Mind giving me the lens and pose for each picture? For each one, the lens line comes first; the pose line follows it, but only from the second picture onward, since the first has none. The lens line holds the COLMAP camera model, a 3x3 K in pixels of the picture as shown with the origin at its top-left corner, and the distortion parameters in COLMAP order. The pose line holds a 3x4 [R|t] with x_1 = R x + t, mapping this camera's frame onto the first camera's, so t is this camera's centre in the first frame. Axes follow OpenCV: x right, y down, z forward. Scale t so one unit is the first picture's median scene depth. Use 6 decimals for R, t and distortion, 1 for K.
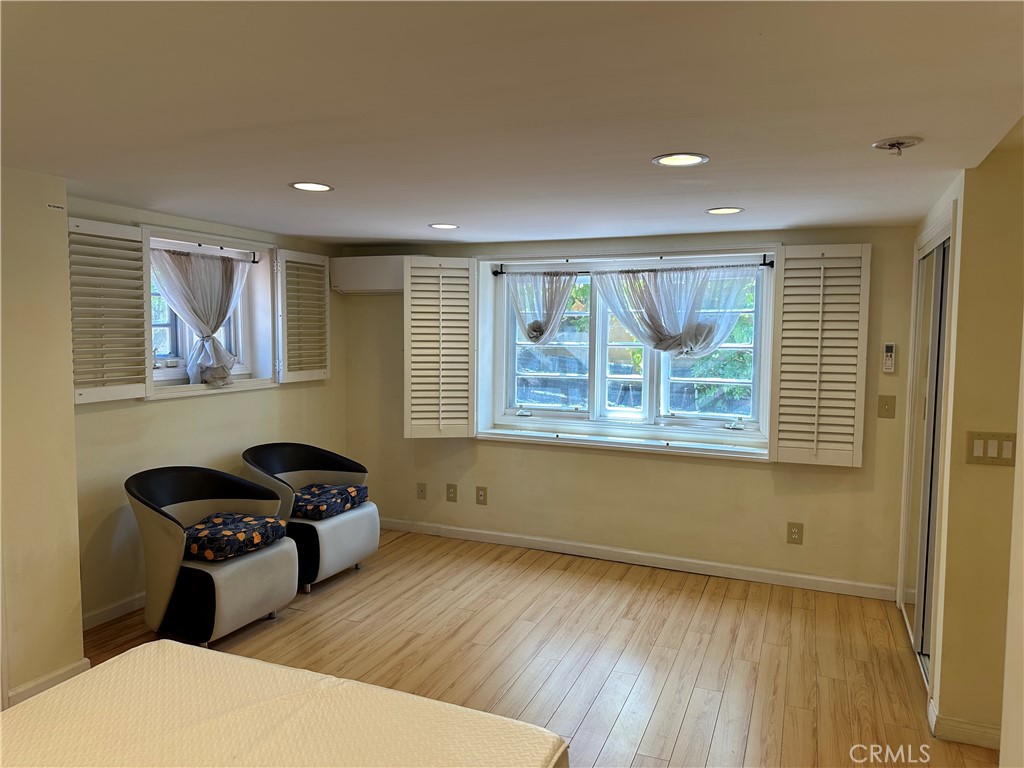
lens RADIAL K [[713.7, 0, 511.1], [0, 713.7, 379.8], [0, 0, 1]] dist [0.135455, -0.216996]
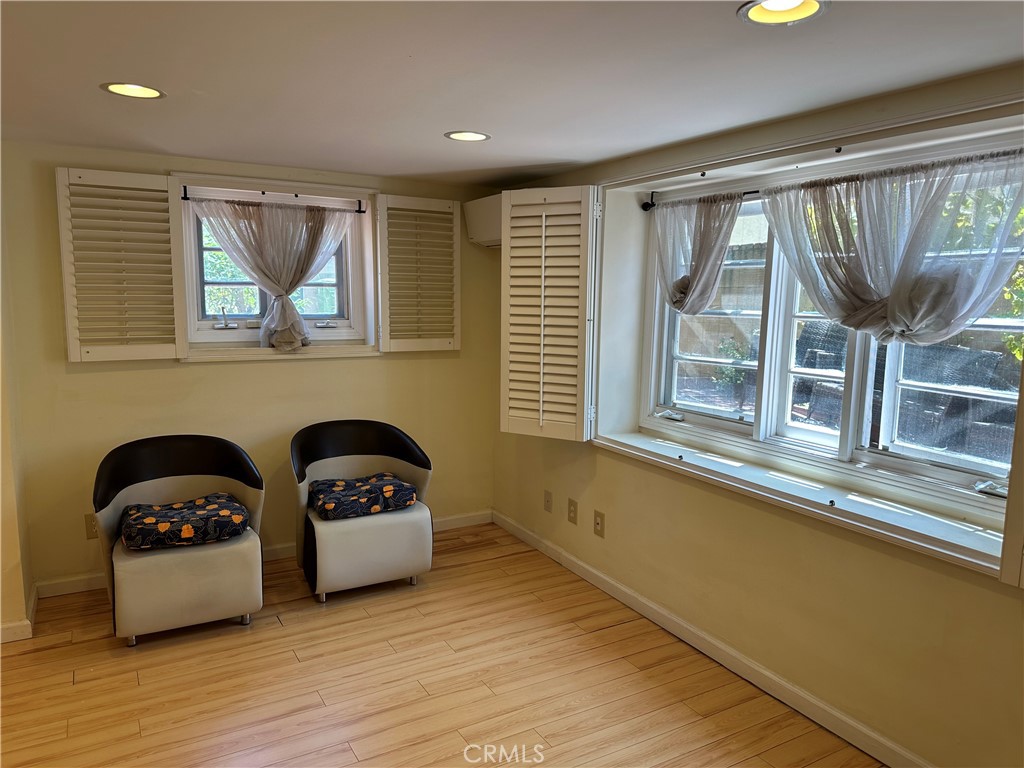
lens RADIAL K [[718.6, 0, 513.7], [0, 718.6, 385.2], [0, 0, 1]] dist [0.125379, -0.169187]
pose [[0.797242, 0.081005, -0.598200, 0.335990], [-0.050112, 0.996416, 0.068144, -0.022874], [0.601576, -0.024351, 0.798444, 0.405904]]
